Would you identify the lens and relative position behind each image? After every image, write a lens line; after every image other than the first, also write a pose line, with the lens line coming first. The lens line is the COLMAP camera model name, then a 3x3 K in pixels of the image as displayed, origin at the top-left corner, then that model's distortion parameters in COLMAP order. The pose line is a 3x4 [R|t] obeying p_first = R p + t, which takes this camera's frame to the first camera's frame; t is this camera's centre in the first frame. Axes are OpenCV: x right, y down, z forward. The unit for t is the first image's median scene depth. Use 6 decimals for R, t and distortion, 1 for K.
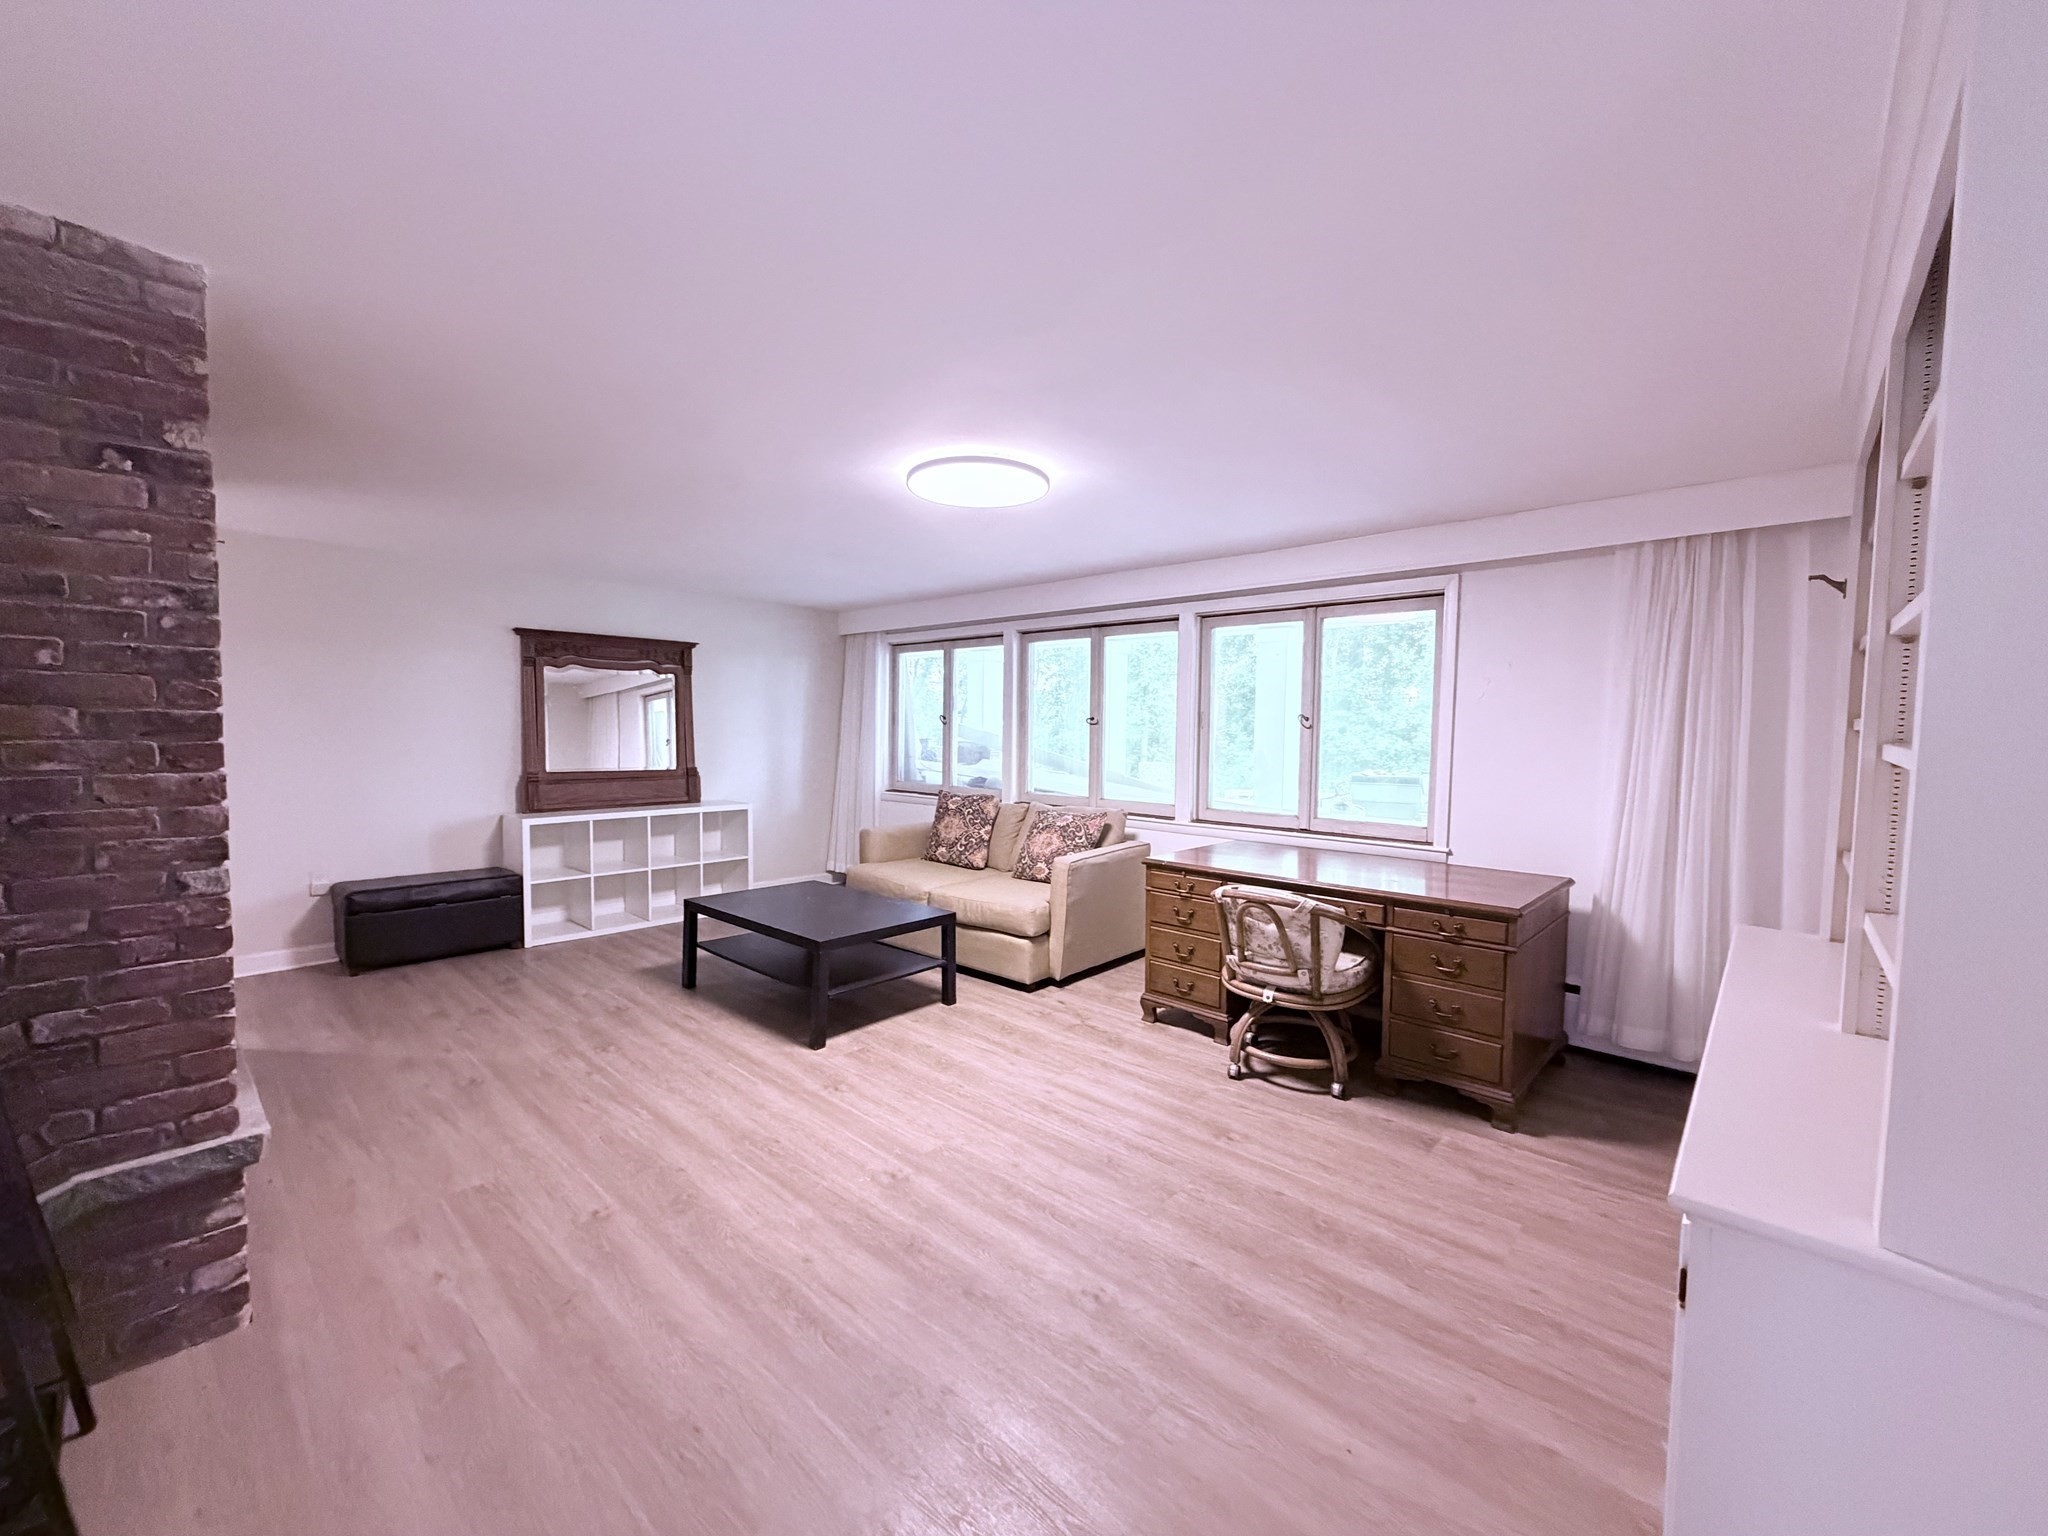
lens RADIAL K [[814.9, 0, 1020.2], [0, 814.9, 769.0], [0, 0, 1]] dist [-0.000591, 0.000450]
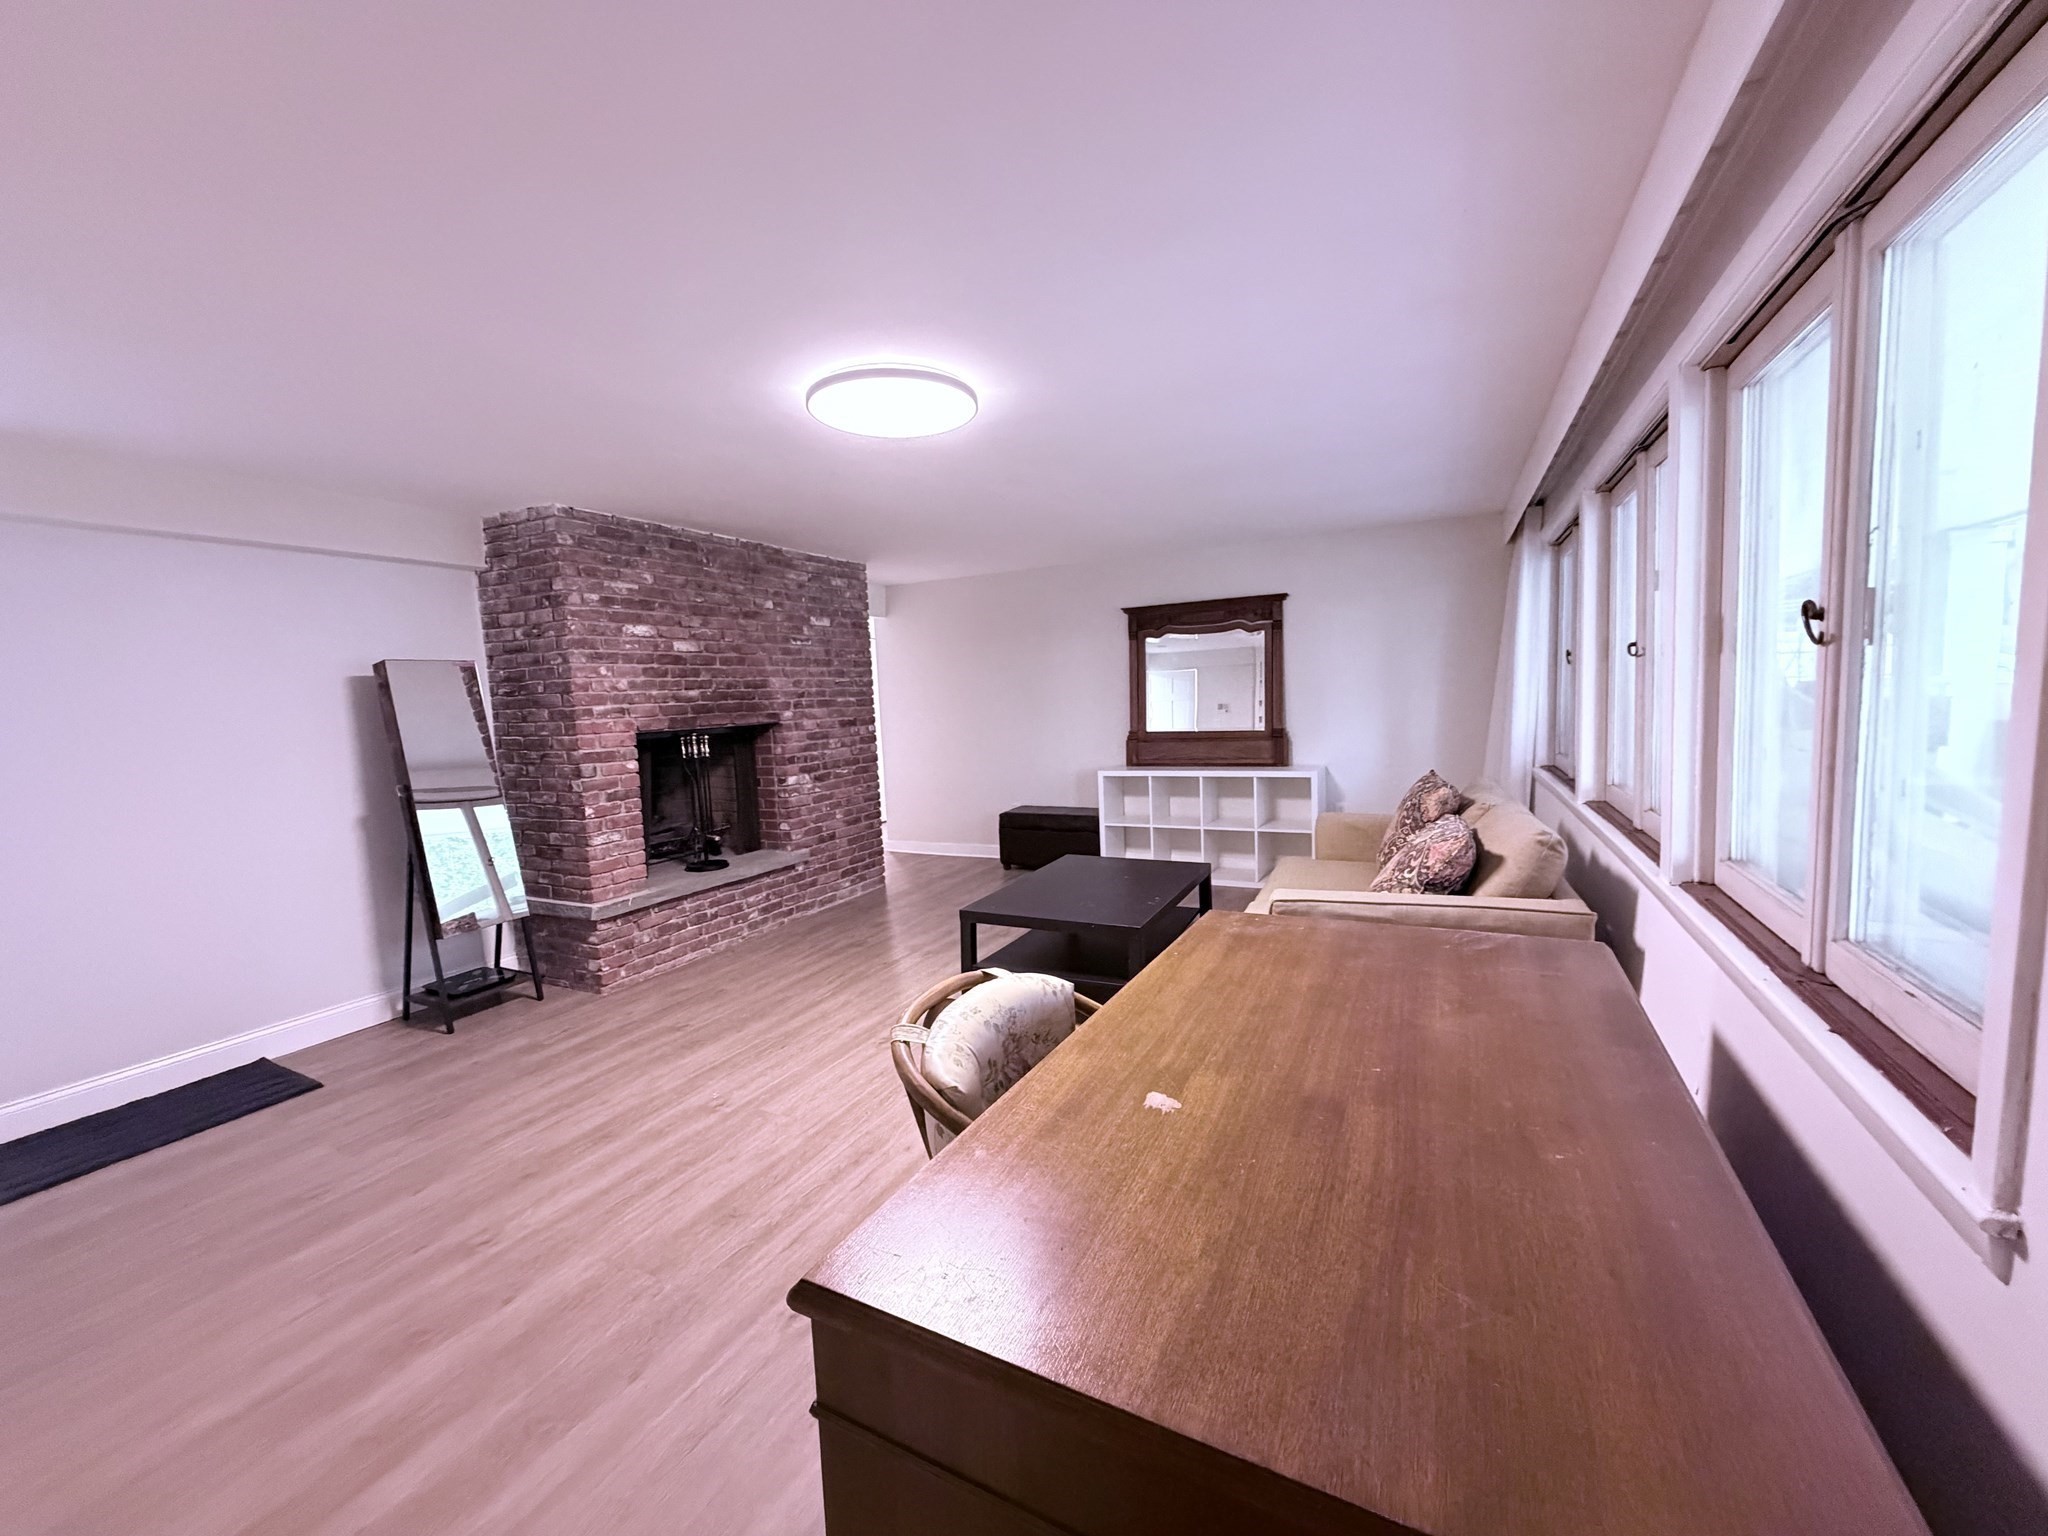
lens RADIAL K [[814.9, 0, 1020.7], [0, 814.9, 772.4], [0, 0, 1]] dist [-0.000591, 0.000450]
pose [[0.266301, 0.068189, -0.961475, 0.886609], [-0.002381, 0.997538, 0.070087, -0.034557], [0.963887, -0.016375, 0.265808, 0.976226]]
